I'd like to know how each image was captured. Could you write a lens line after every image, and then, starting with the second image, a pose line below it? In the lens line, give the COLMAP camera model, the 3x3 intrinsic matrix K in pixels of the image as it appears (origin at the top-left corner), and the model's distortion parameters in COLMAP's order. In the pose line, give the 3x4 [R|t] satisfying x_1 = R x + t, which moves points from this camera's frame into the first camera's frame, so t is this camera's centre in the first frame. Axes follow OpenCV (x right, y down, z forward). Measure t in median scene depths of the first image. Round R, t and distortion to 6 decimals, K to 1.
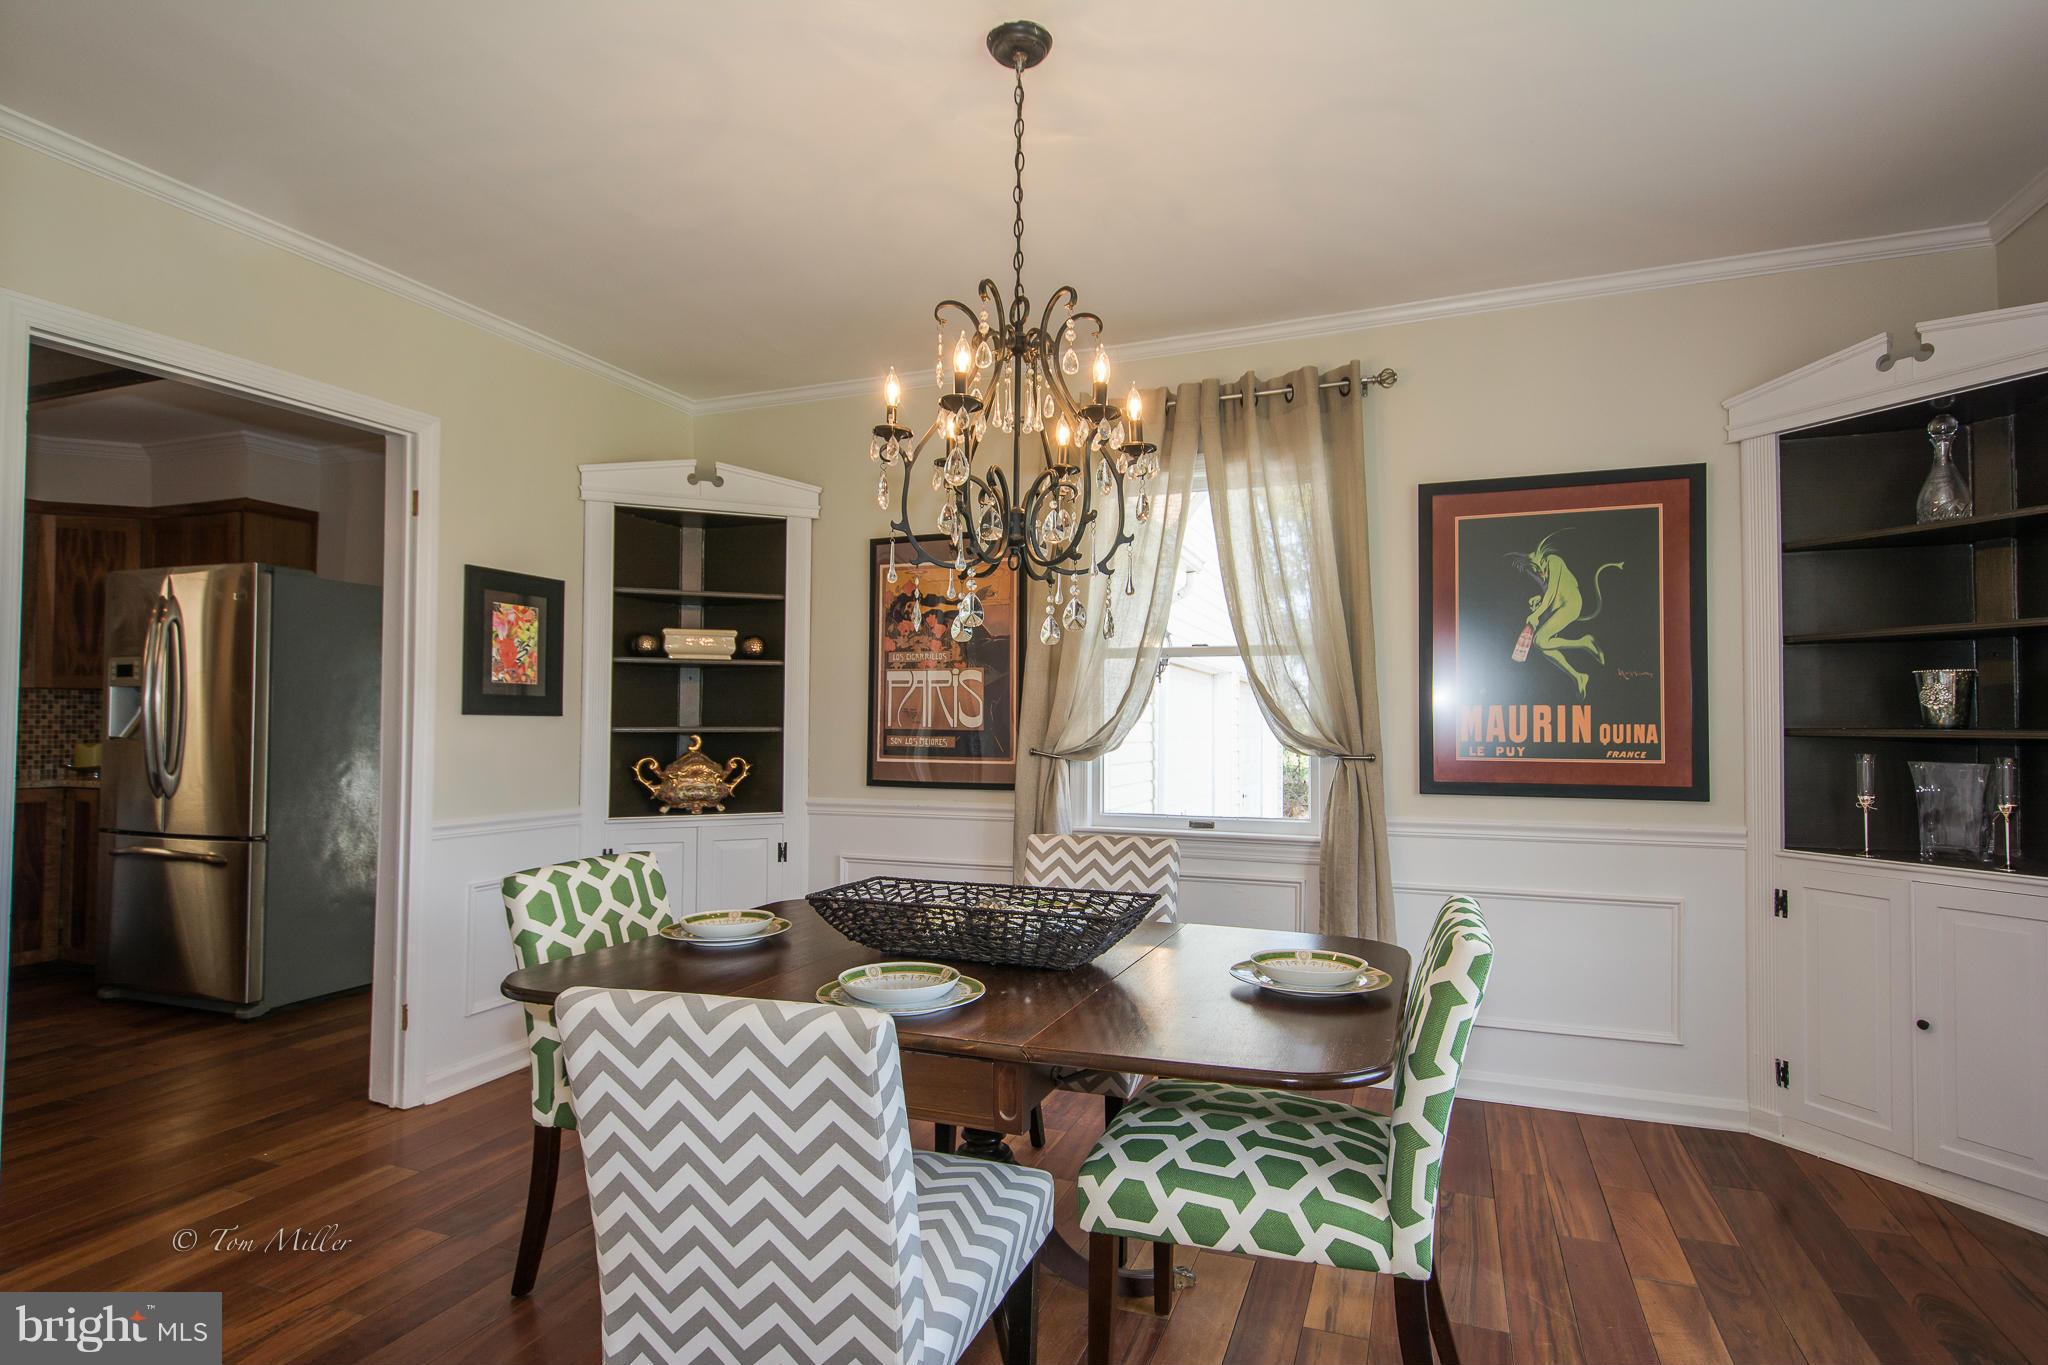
lens RADIAL K [[1037.7, 0, 1029.3], [0, 1037.7, 697.0], [0, 0, 1]] dist [0.020836, 0.000658]
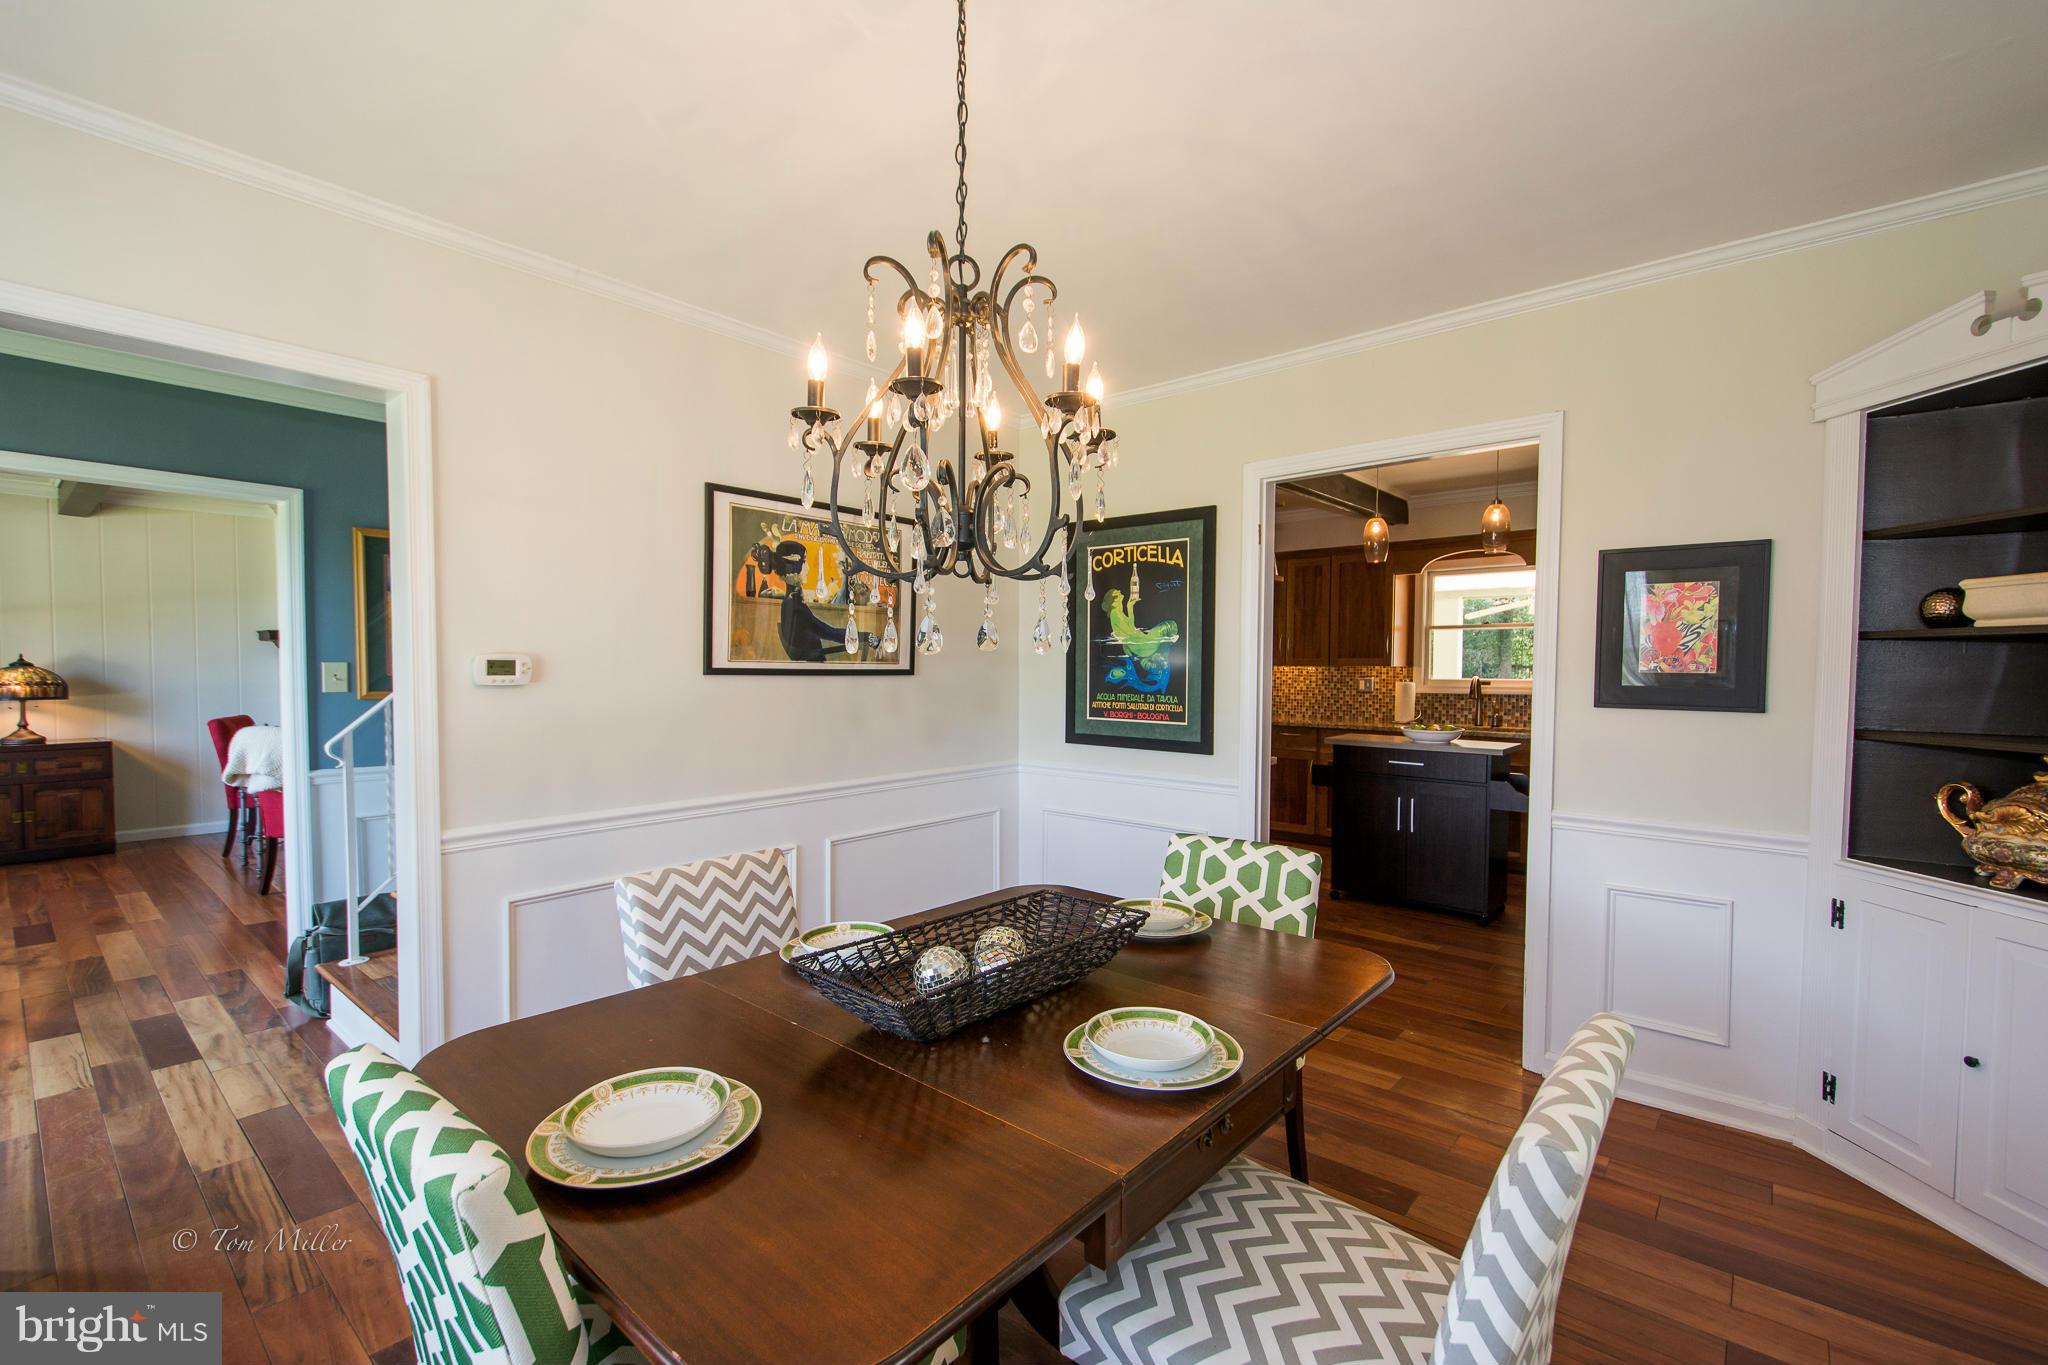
lens RADIAL K [[892.8, 0, 1034.2], [0, 892.8, 684.3], [0, 0, 1]] dist [0.003302, -0.001349]
pose [[-0.336471, 0.017390, -0.941533, 0.350535], [0.020485, 0.999728, 0.011145, -0.020659], [0.941471, -0.015537, -0.336735, 0.669403]]
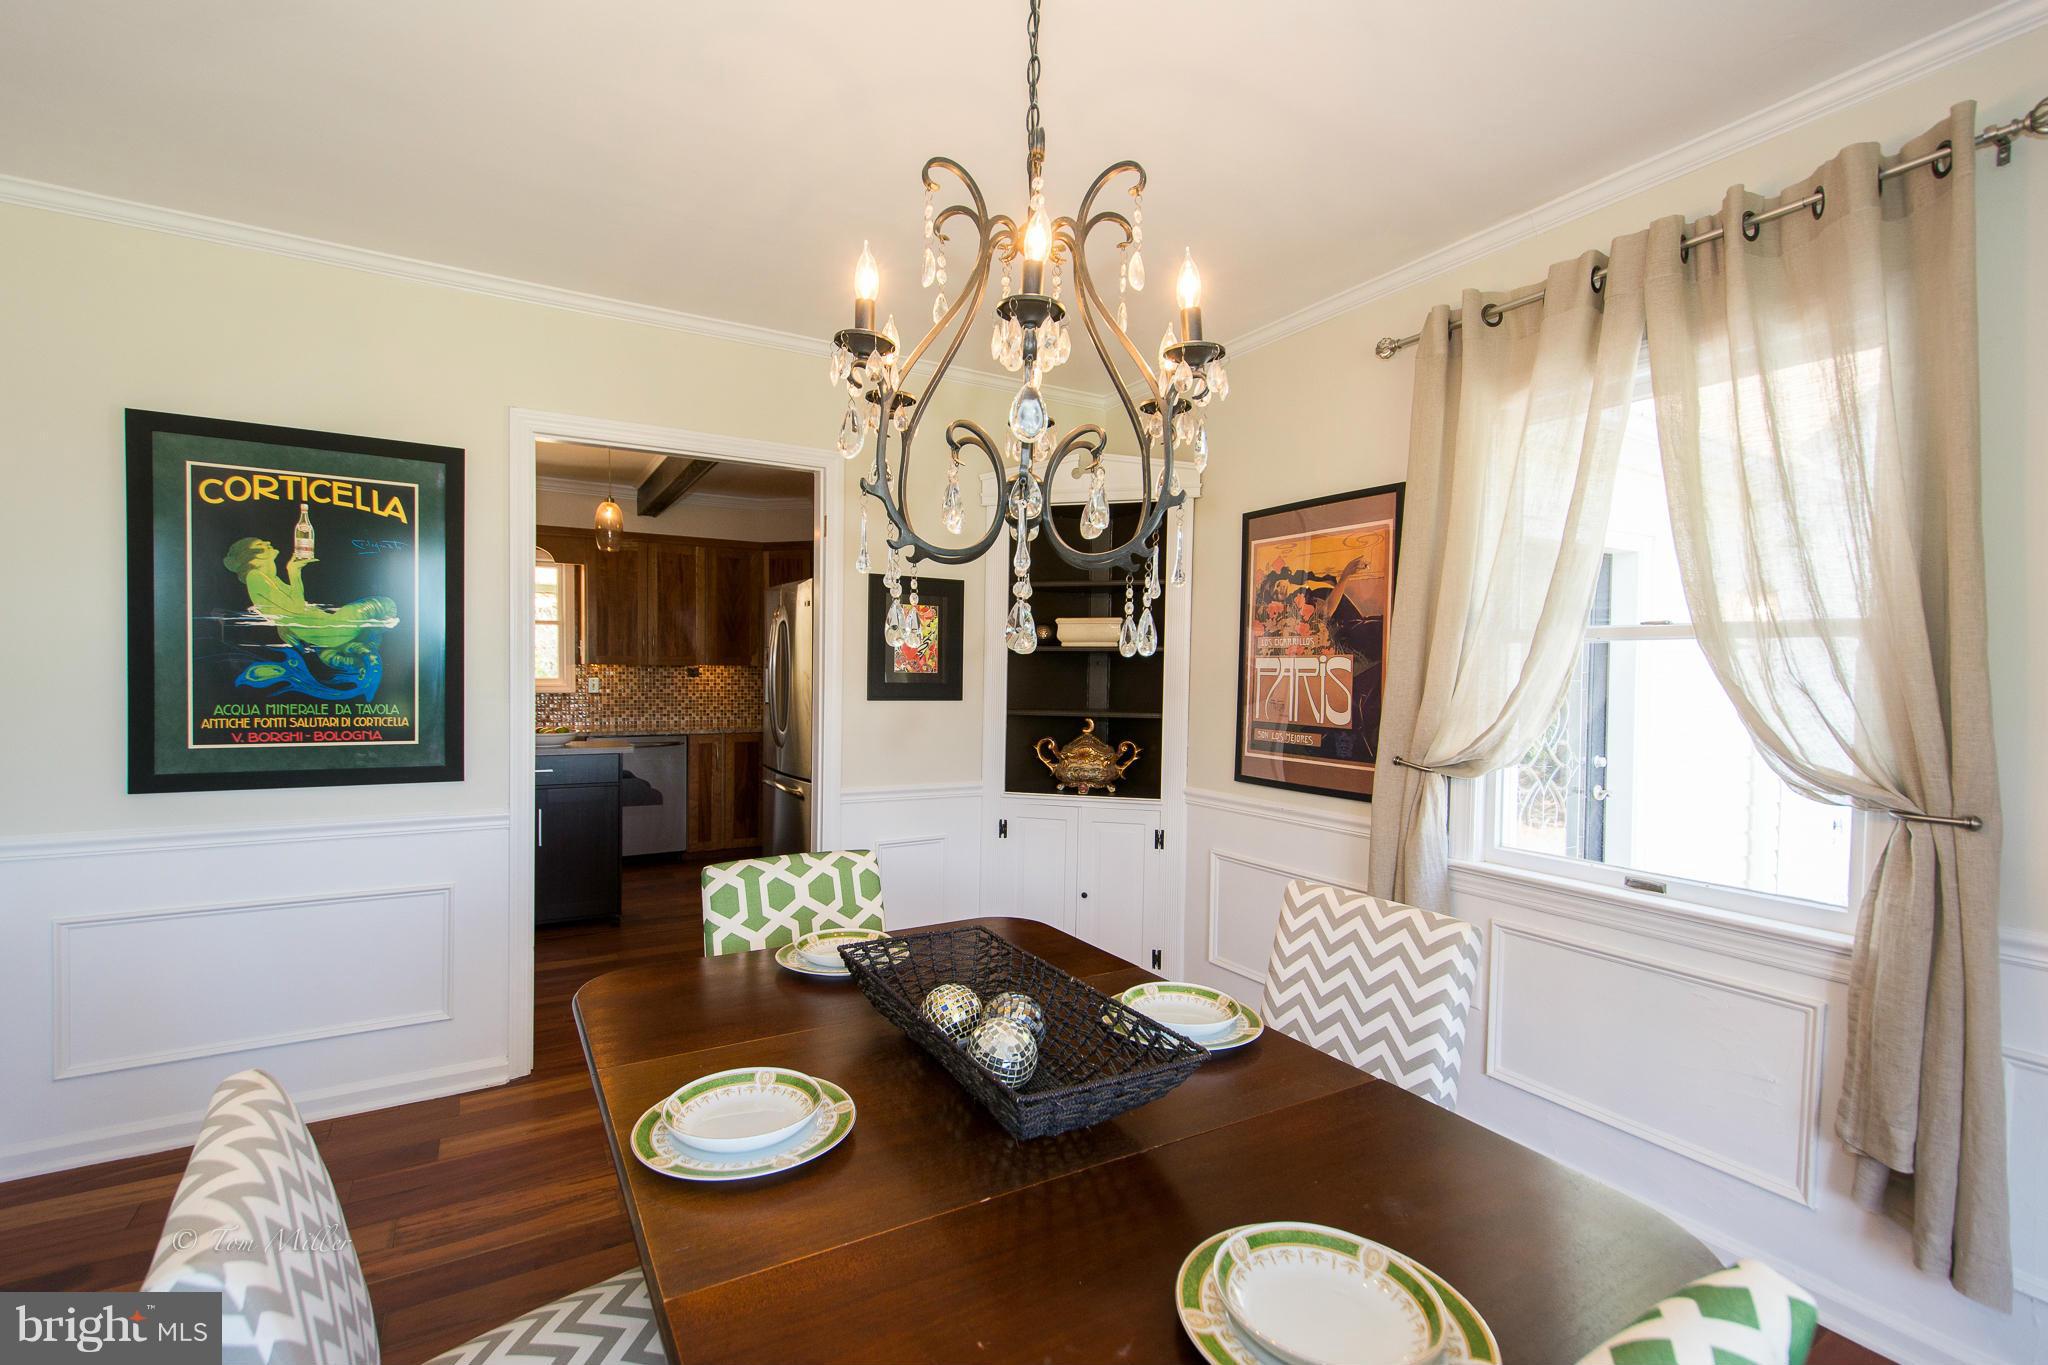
lens RADIAL K [[892.8, 0, 1022.7], [0, 892.8, 695.5], [0, 0, 1]] dist [0.003302, -0.001349]
pose [[0.780833, 0.025403, -0.624224, 0.198020], [0.004640, 0.998910, 0.046455, -0.029998], [0.624723, -0.039170, 0.779863, 0.268206]]
